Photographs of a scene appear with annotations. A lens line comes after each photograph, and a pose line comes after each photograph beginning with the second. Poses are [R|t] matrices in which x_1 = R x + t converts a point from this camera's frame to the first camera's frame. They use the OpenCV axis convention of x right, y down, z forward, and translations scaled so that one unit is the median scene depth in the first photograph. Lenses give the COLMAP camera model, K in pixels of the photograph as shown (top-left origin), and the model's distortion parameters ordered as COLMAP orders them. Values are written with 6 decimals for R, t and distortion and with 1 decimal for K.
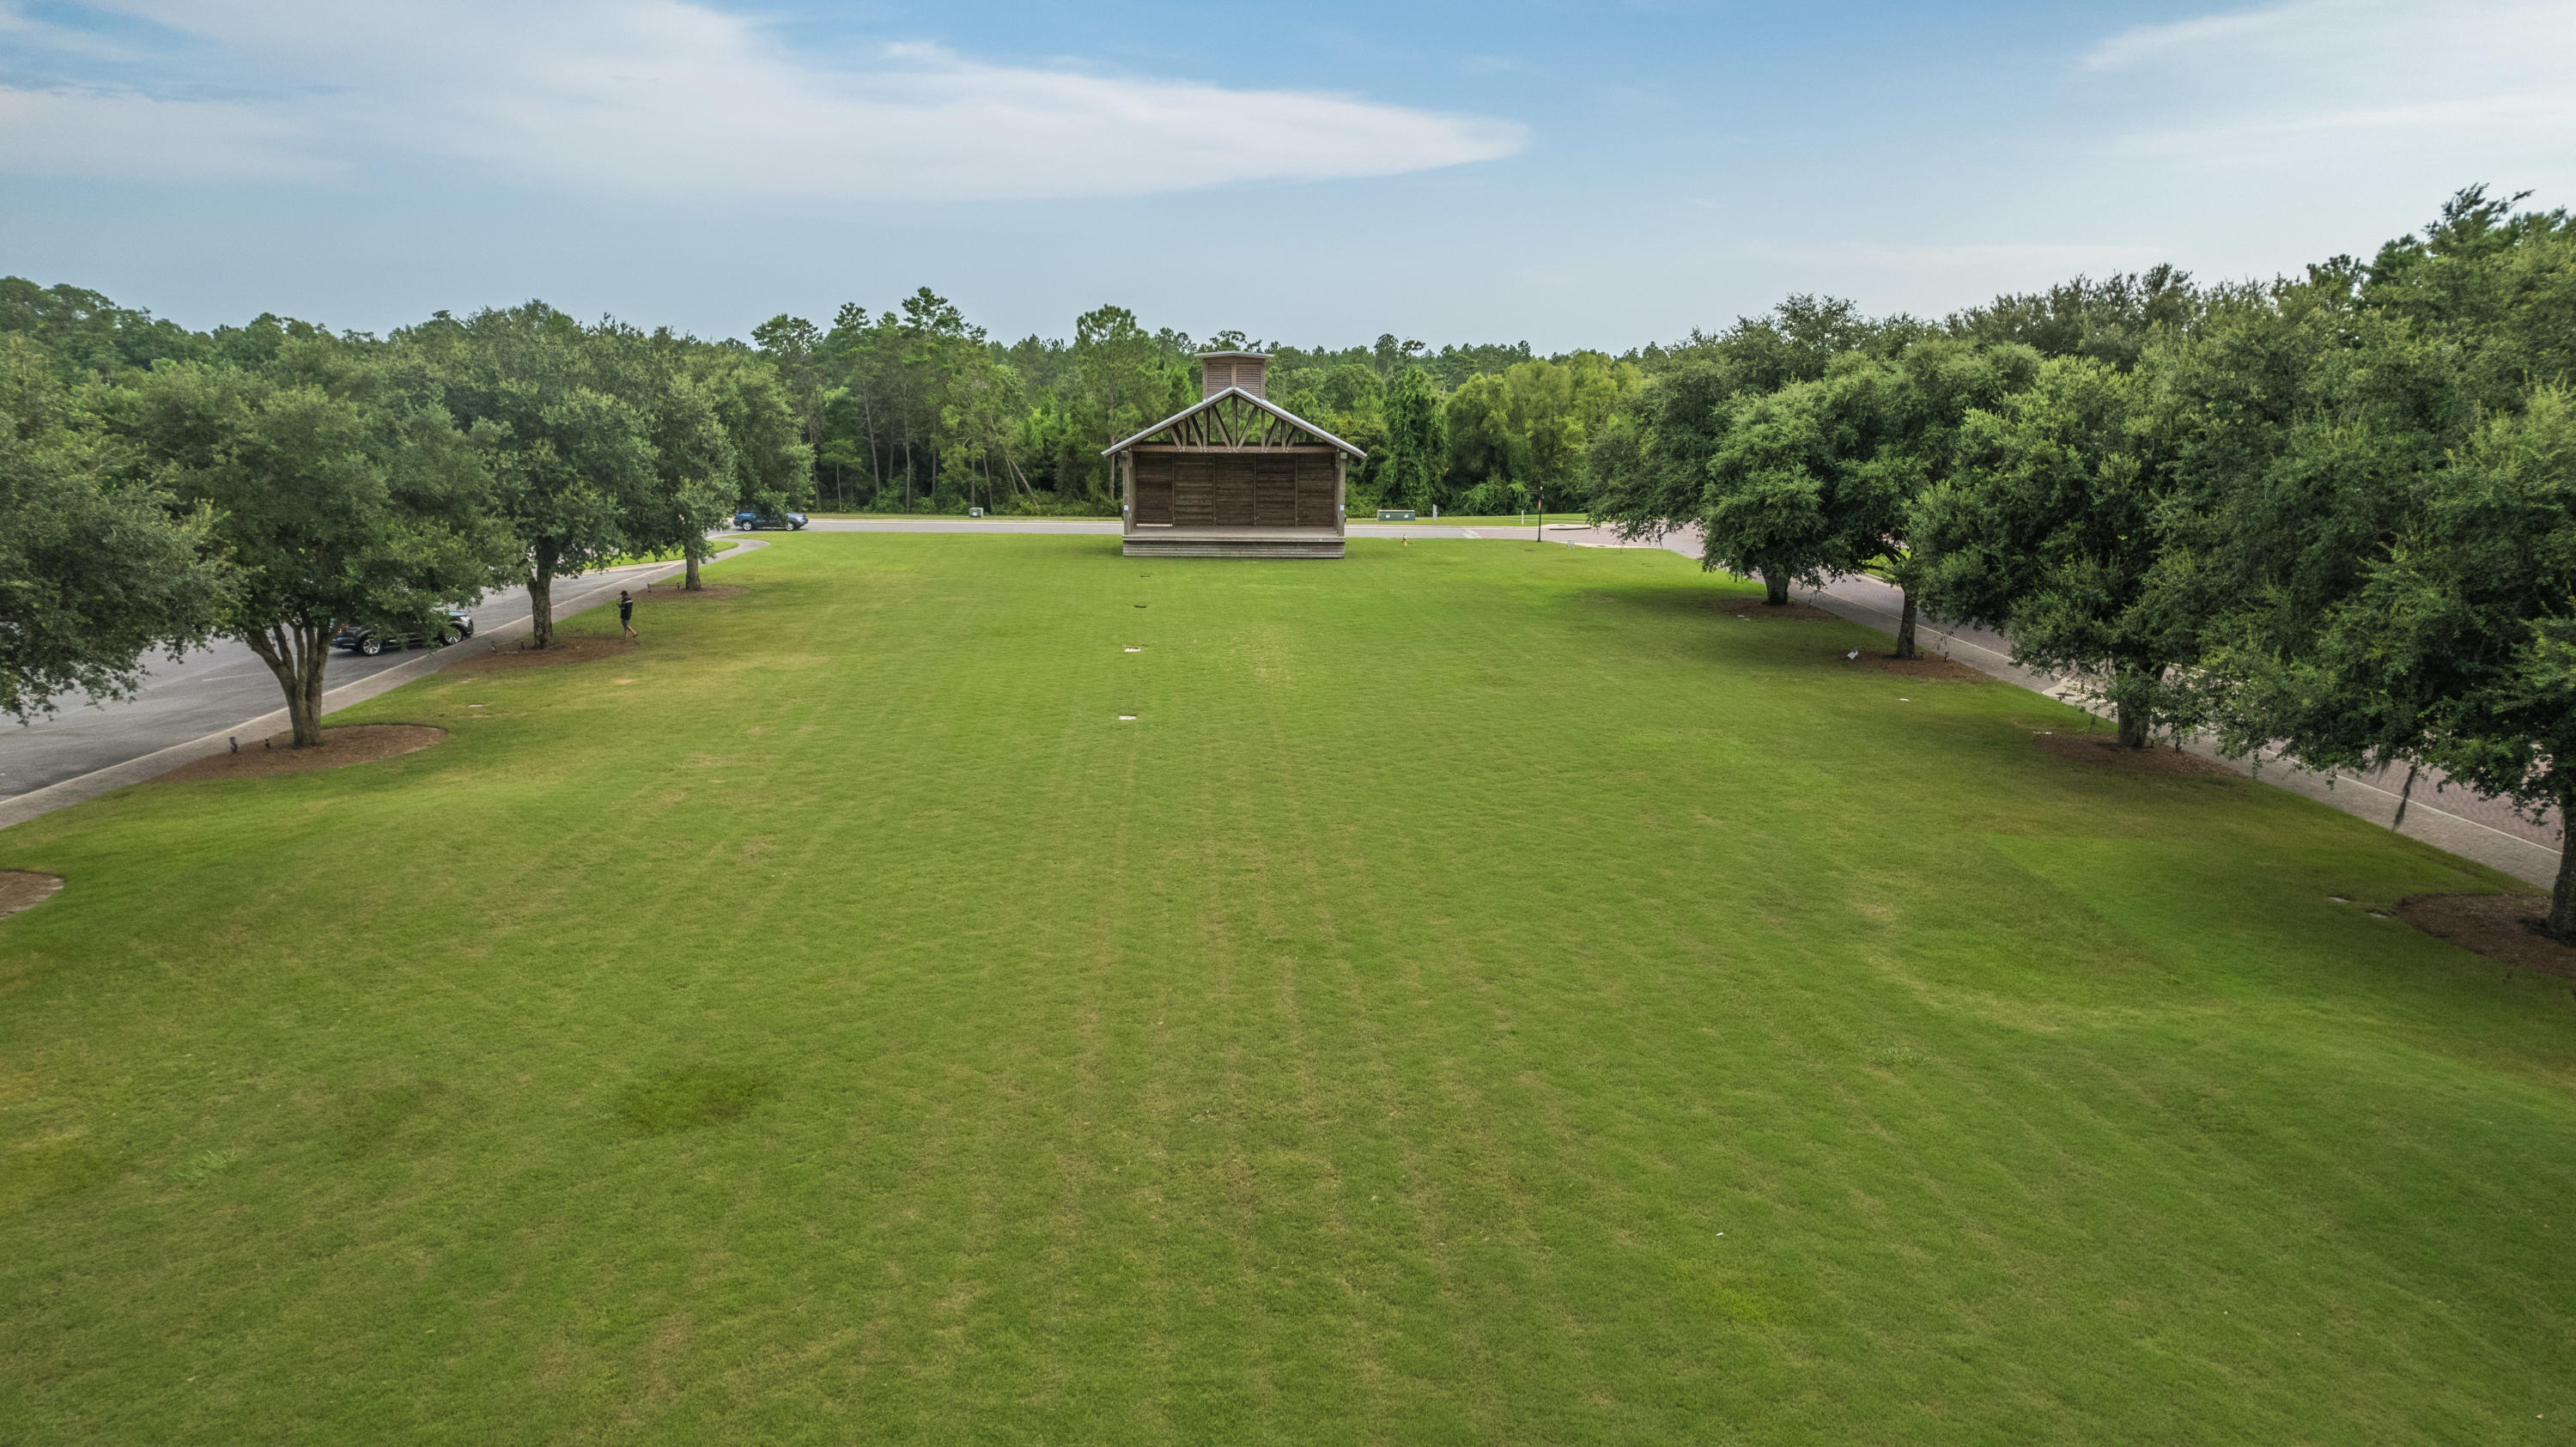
lens RADIAL K [[1649.1, 0, 1288.0], [0, 1649.1, 723.5], [0, 0, 1]] dist [-0.077058, 0.086620]
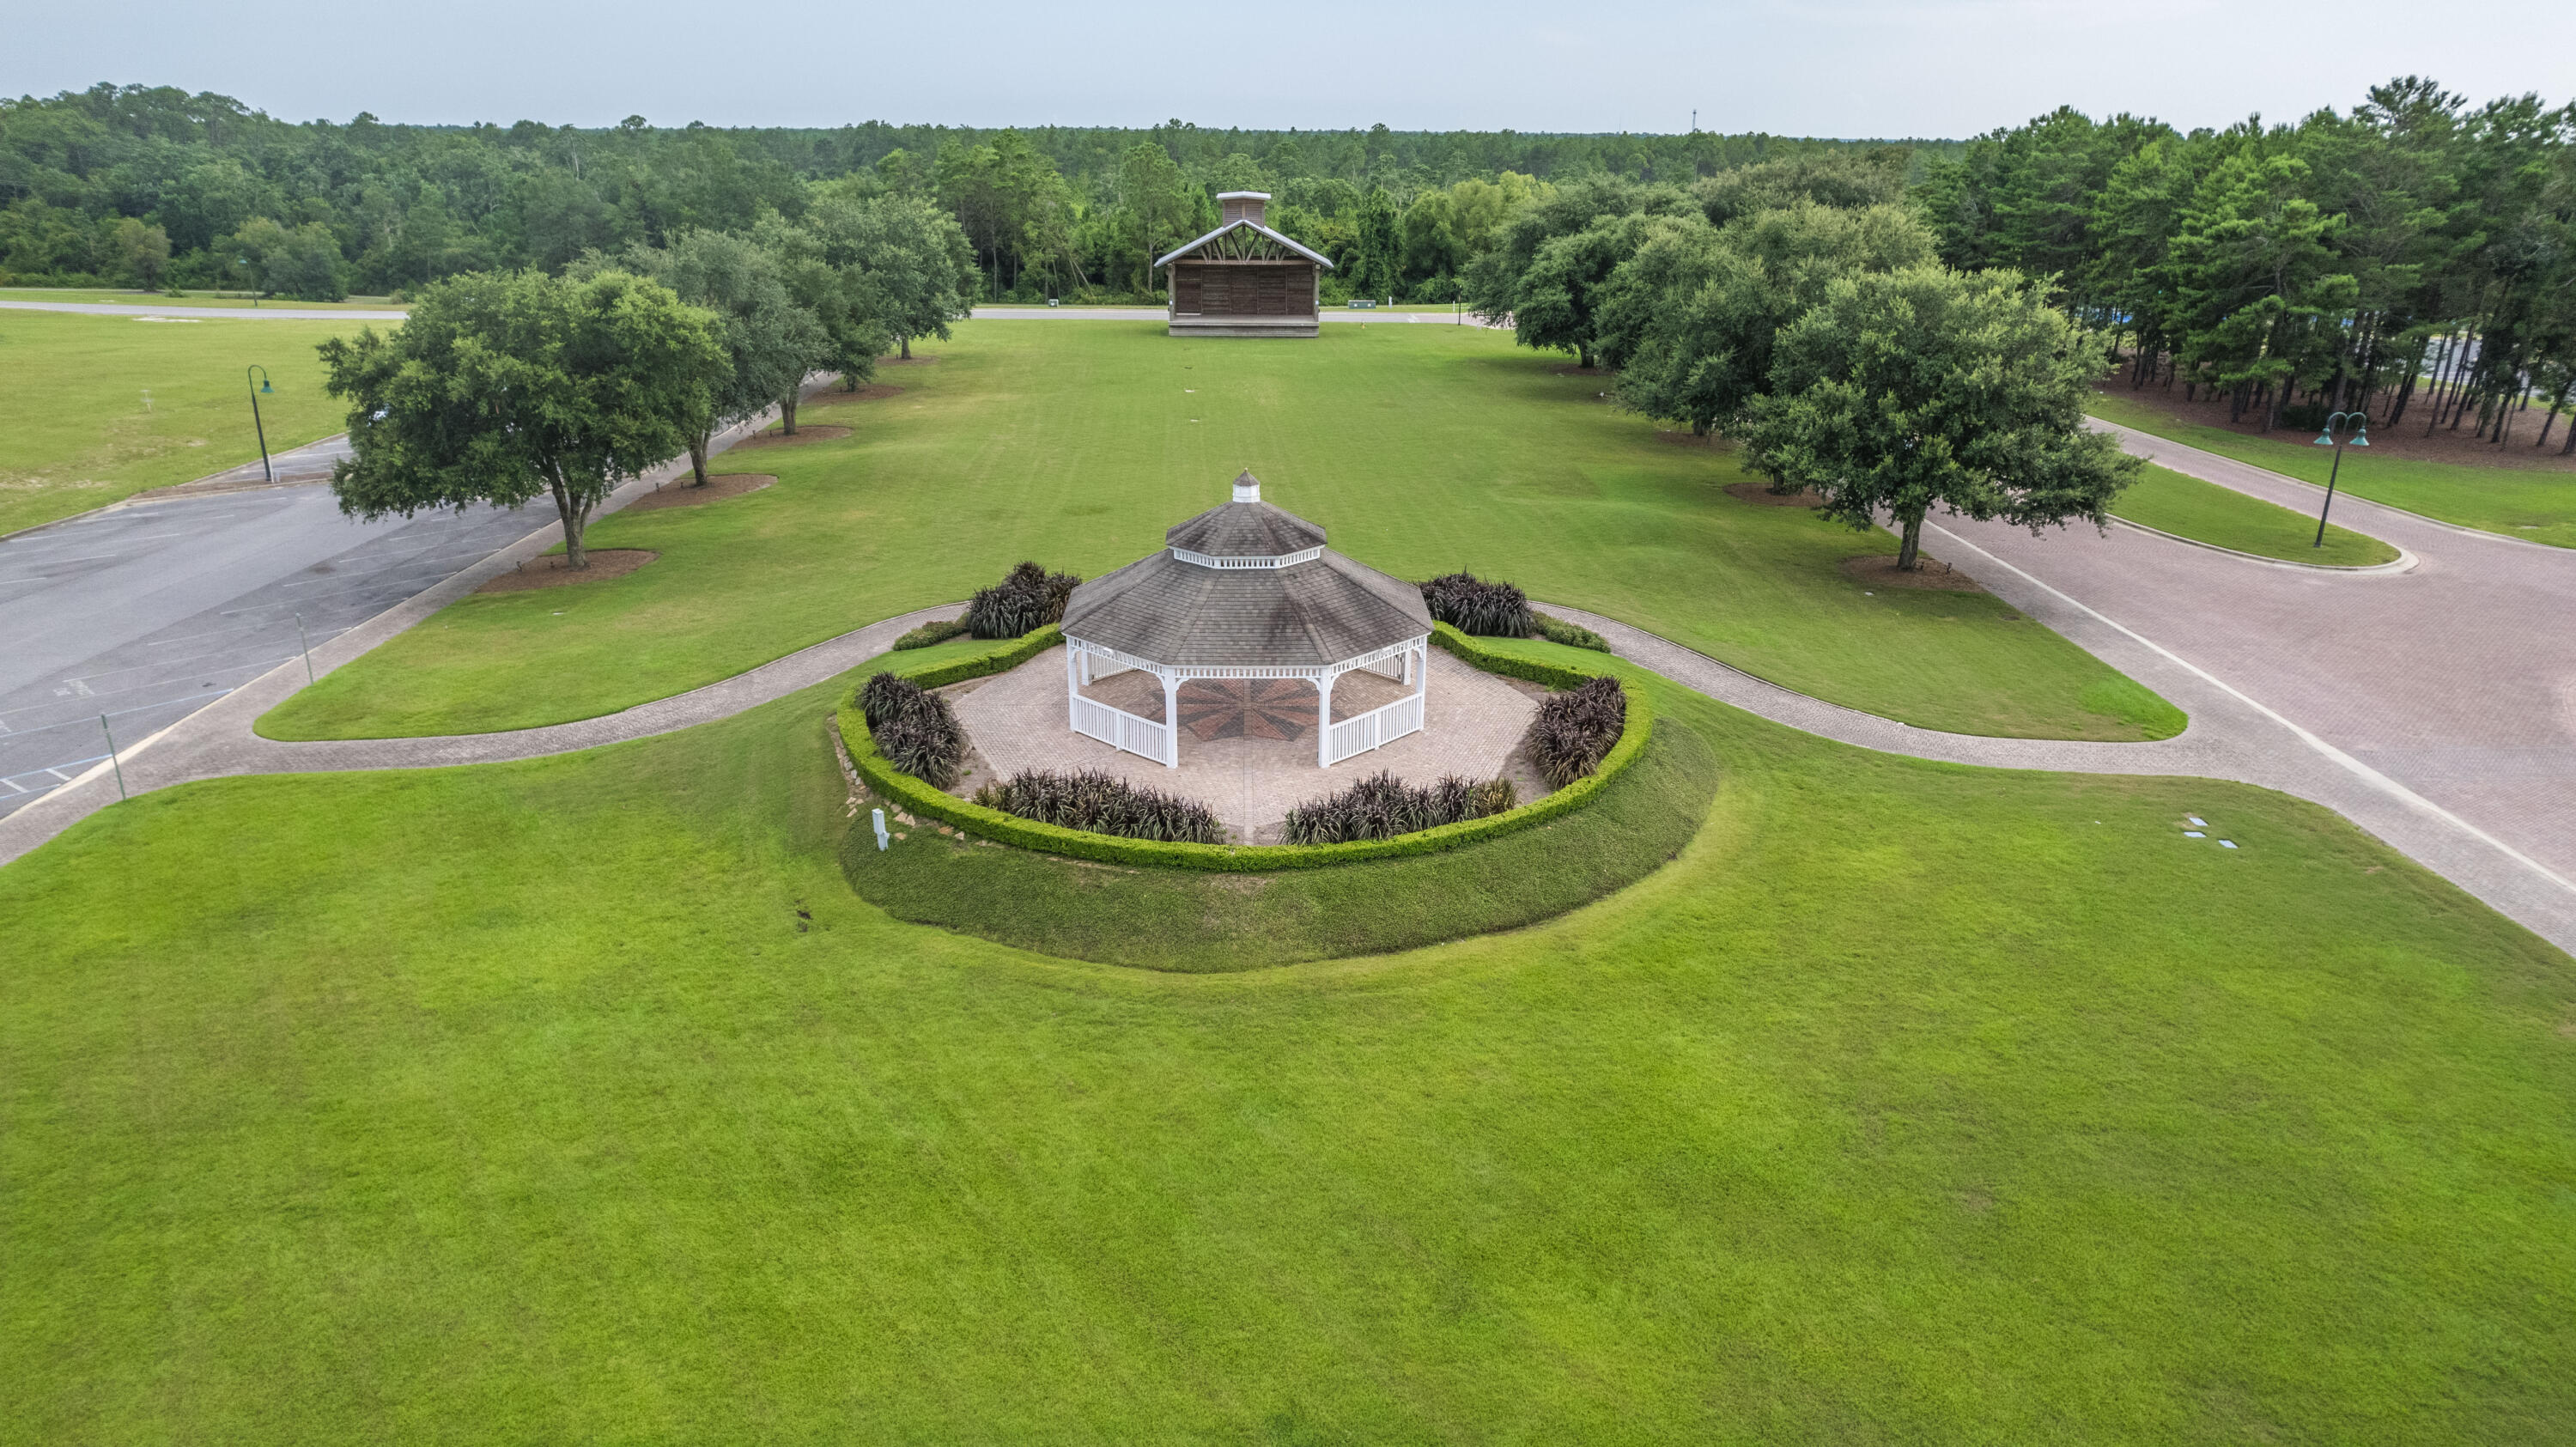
lens RADIAL K [[1649.1, 0, 1288.0], [0, 1649.1, 723.5], [0, 0, 1]] dist [-0.077058, 0.086620]
pose [[0.999998, -0.000290, -0.002185, 0.007559], [0.000577, 0.991170, 0.132597, 0.035680], [0.002127, -0.132597, 0.991168, -0.377785]]
